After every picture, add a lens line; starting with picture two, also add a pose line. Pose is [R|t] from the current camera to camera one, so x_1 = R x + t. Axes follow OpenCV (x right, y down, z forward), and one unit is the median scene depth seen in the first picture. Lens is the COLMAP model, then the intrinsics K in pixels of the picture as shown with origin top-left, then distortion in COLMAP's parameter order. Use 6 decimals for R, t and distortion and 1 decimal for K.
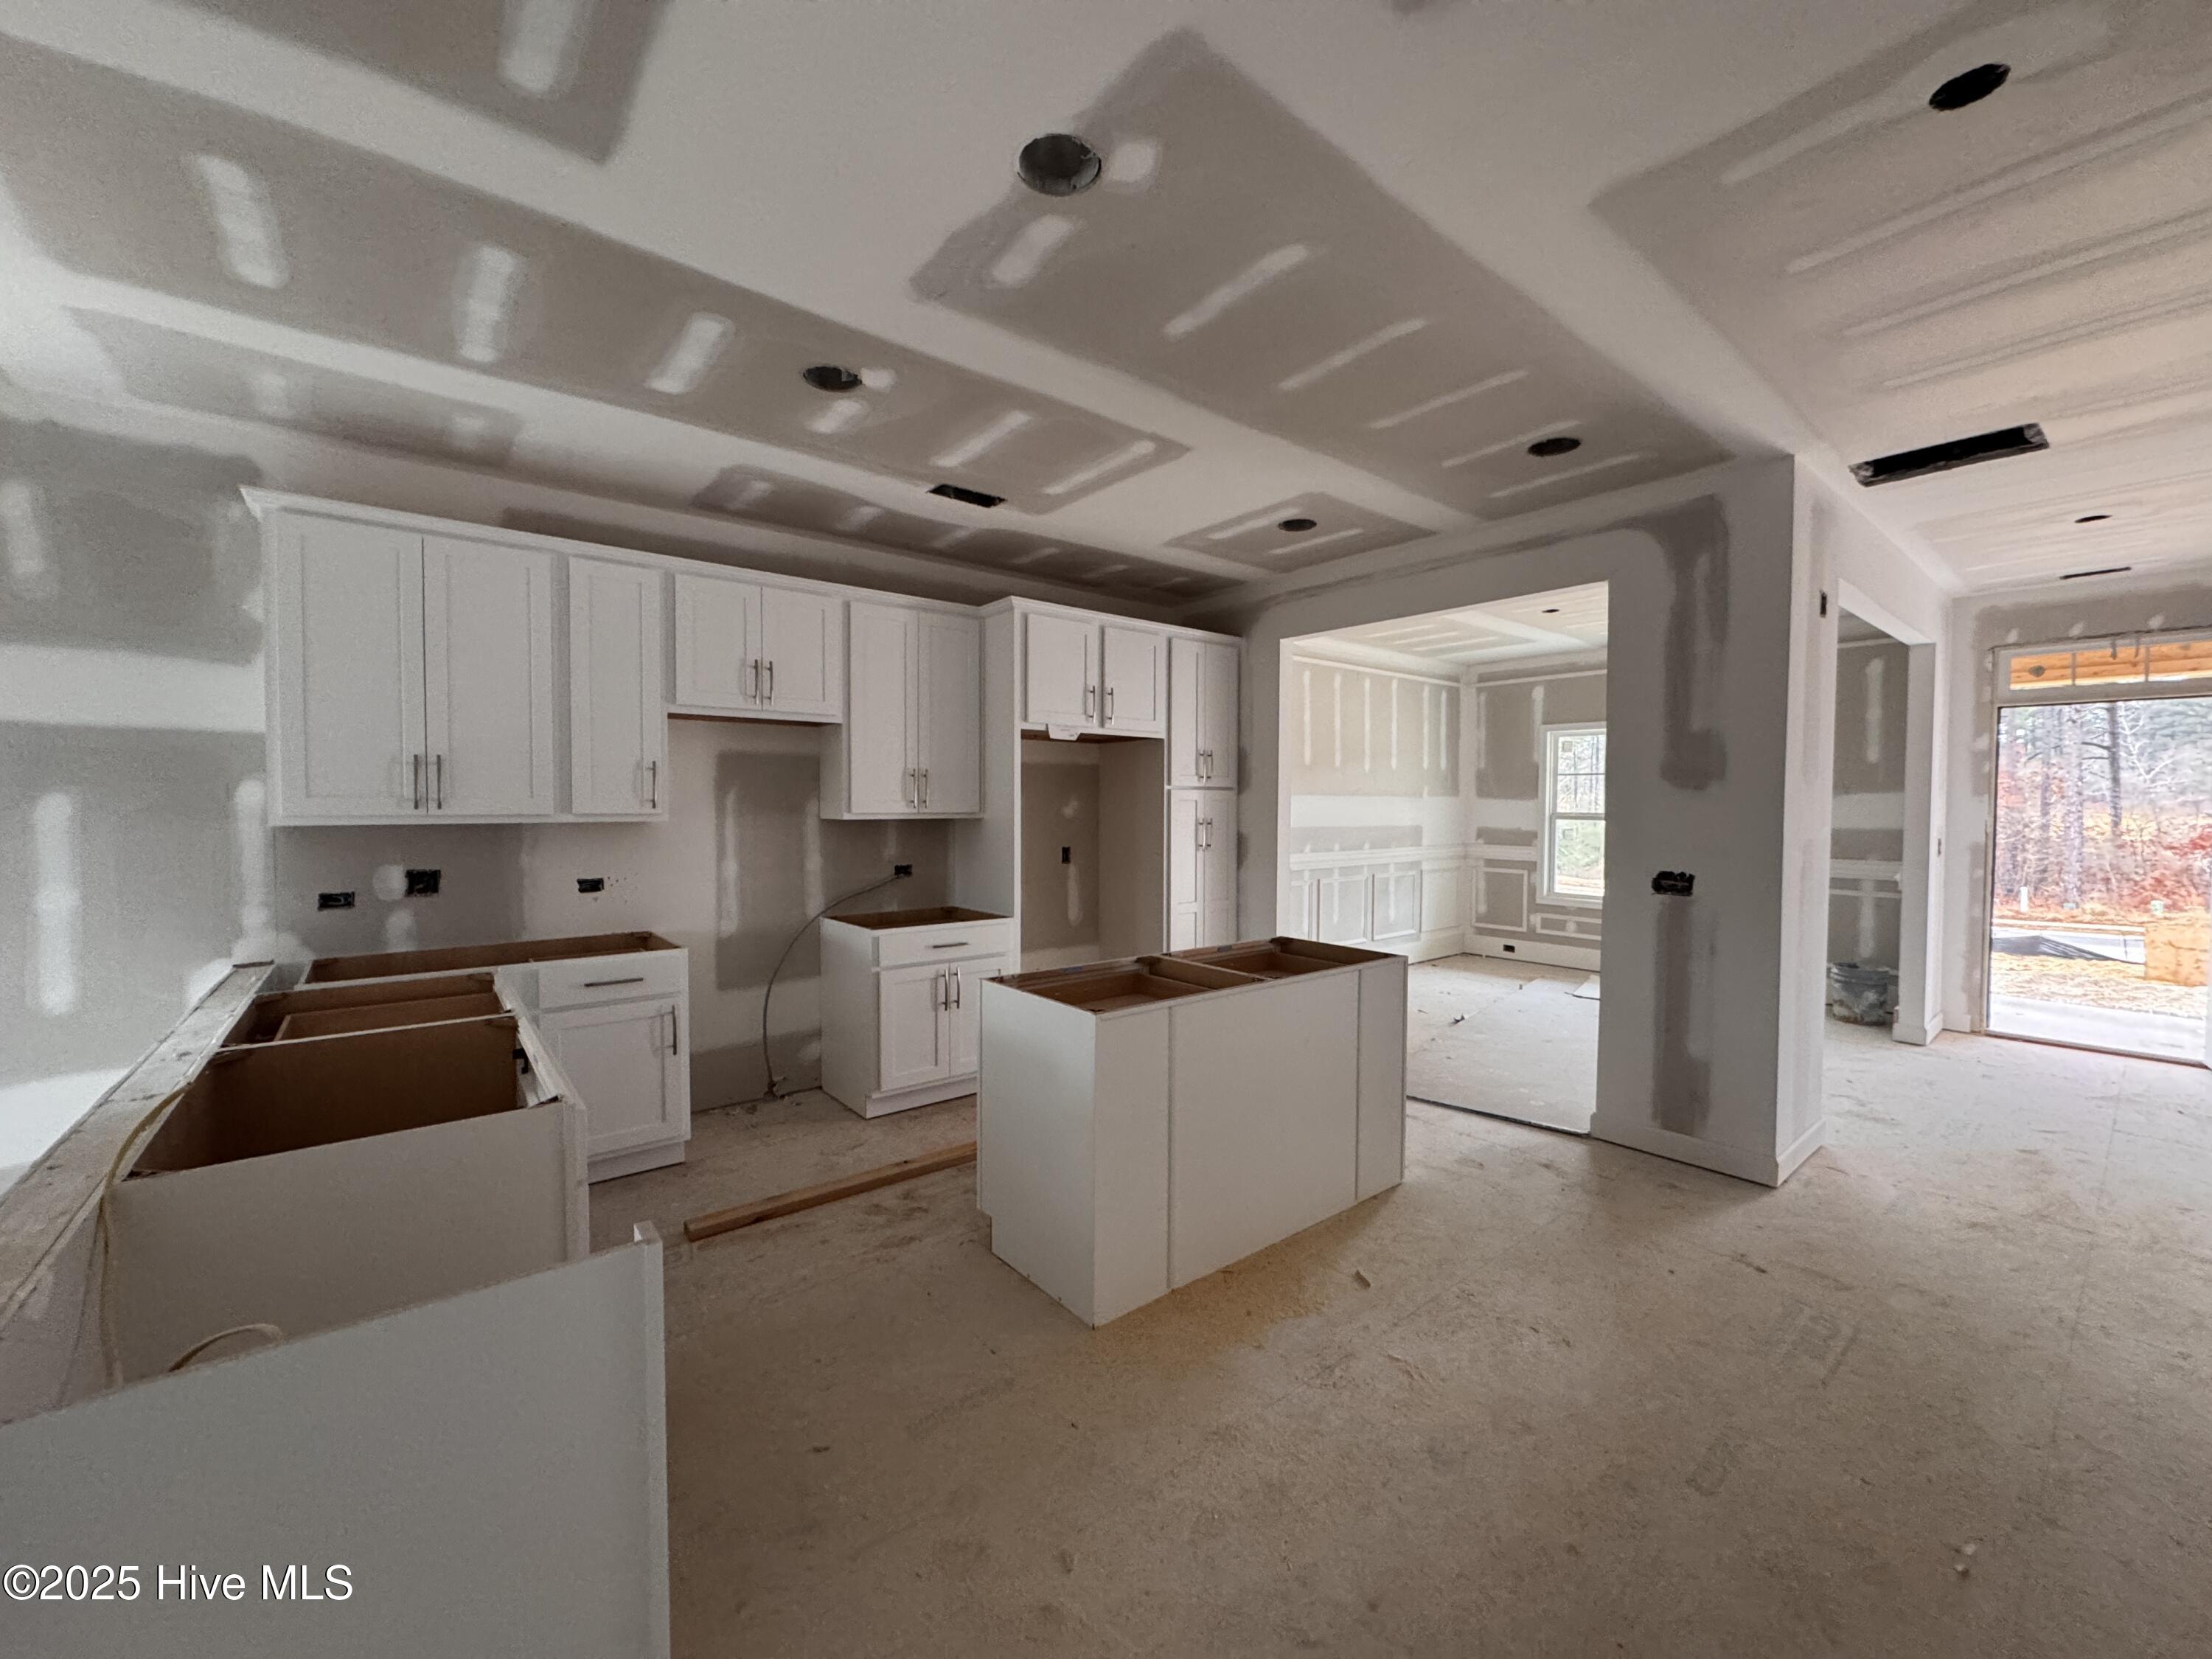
lens RADIAL K [[877.6, 0, 1104.6], [0, 877.6, 826.2], [0, 0, 1]] dist [-0.001023, -0.000141]
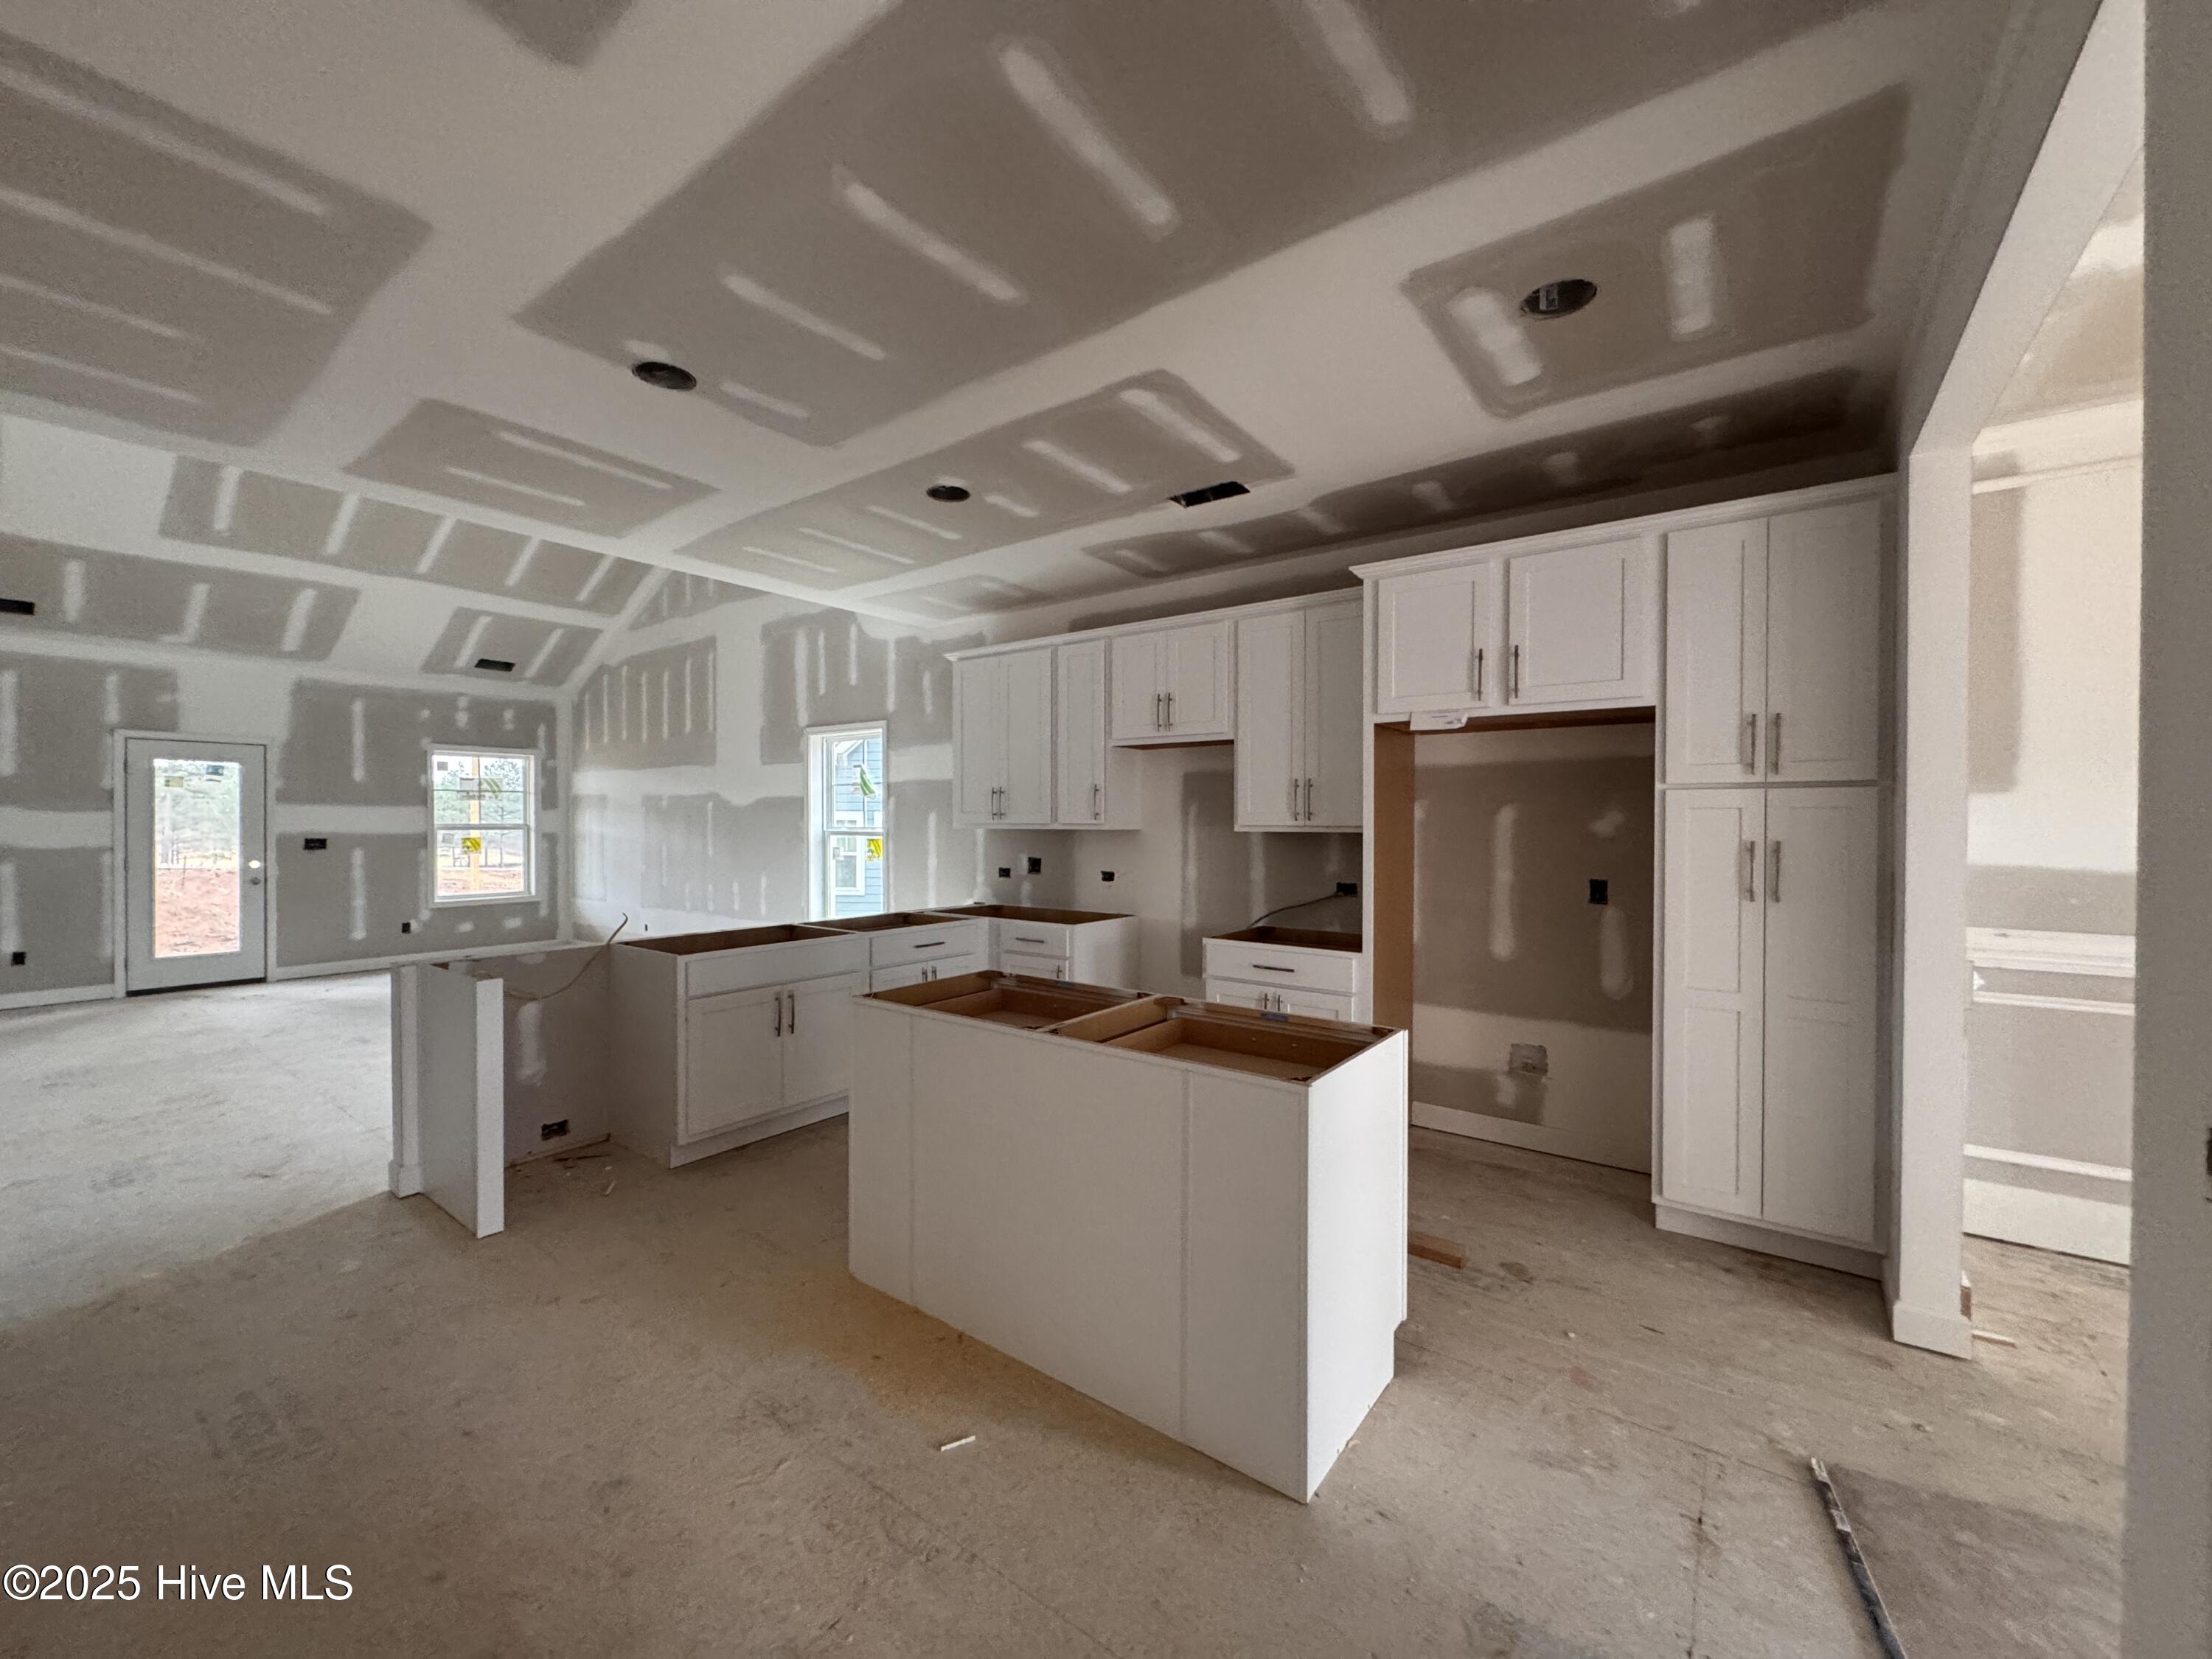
lens RADIAL K [[877.6, 0, 1104.6], [0, 877.6, 826.2], [0, 0, 1]] dist [-0.001023, -0.000141]
pose [[0.245836, 0.004144, -0.969302, 0.373968], [-0.029120, 0.999571, -0.003112, -0.003144], [0.968874, 0.028991, 0.245852, 0.329967]]
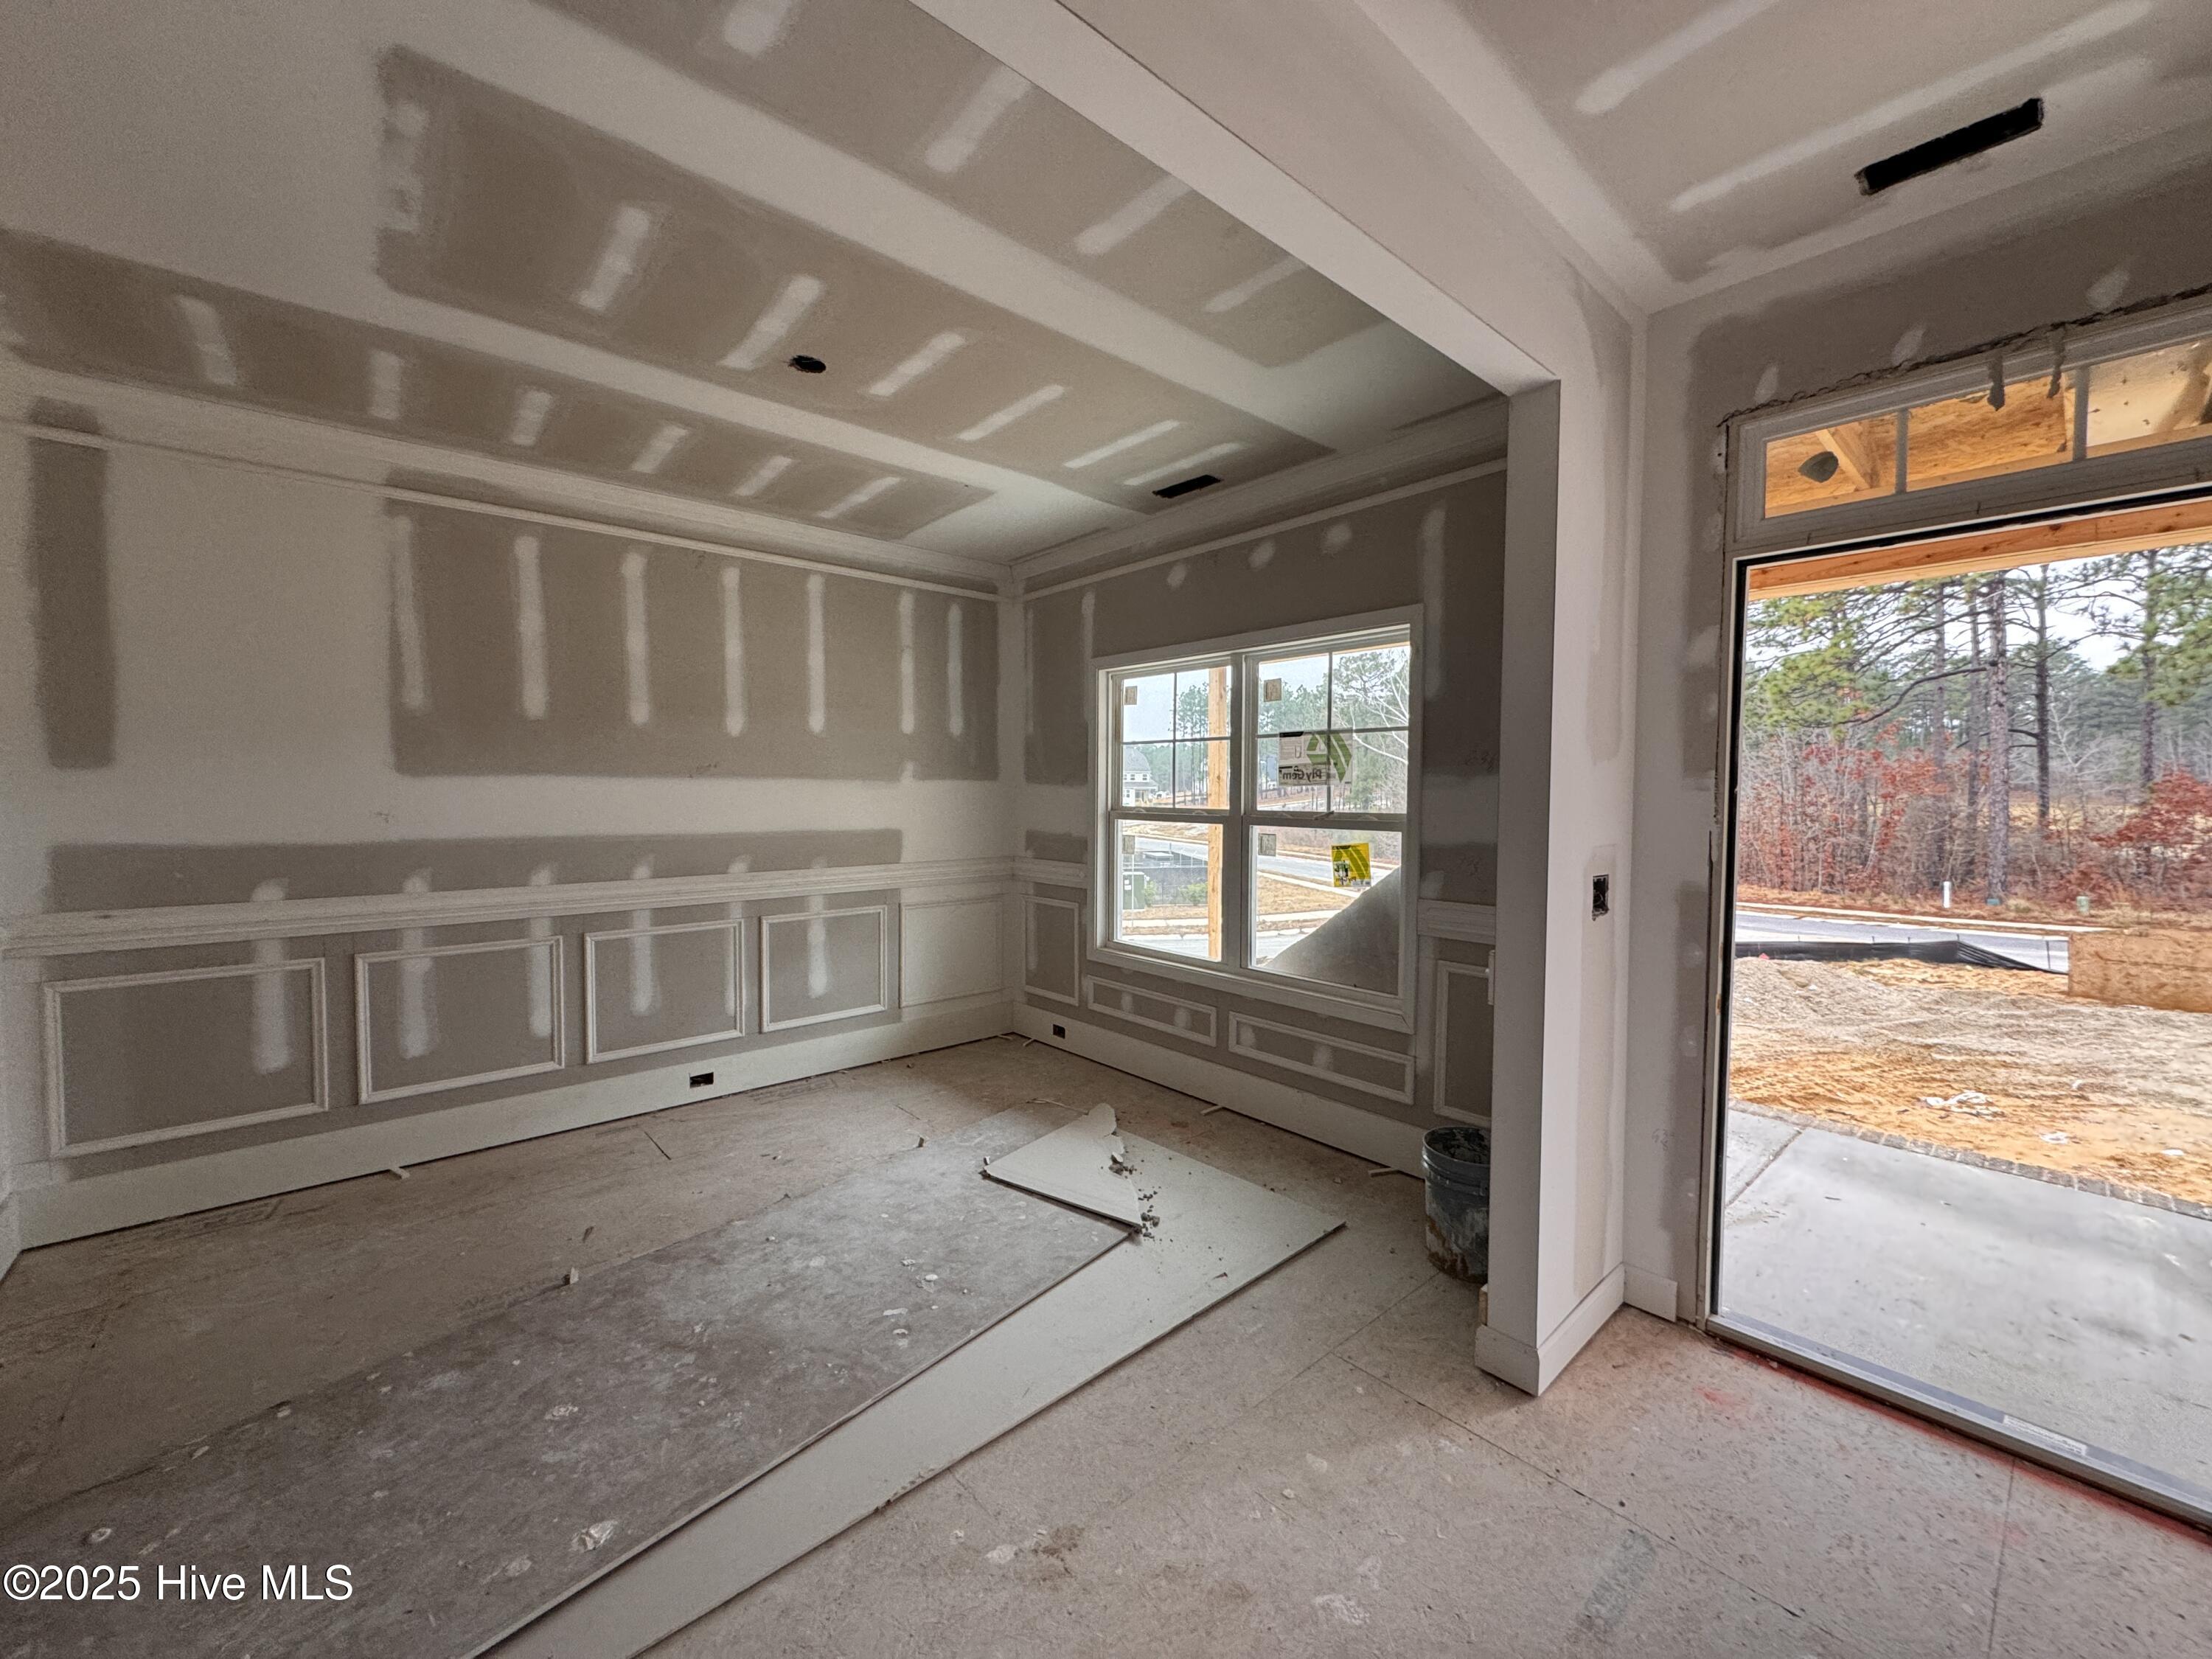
lens RADIAL K [[877.6, 0, 1104.6], [0, 877.6, 826.2], [0, 0, 1]] dist [-0.001023, -0.000141]
pose [[0.999343, -0.000379, 0.036243, 0.498066], [-0.000118, 0.999906, 0.013697, -0.010988], [-0.036244, -0.013692, 0.999249, 0.419093]]
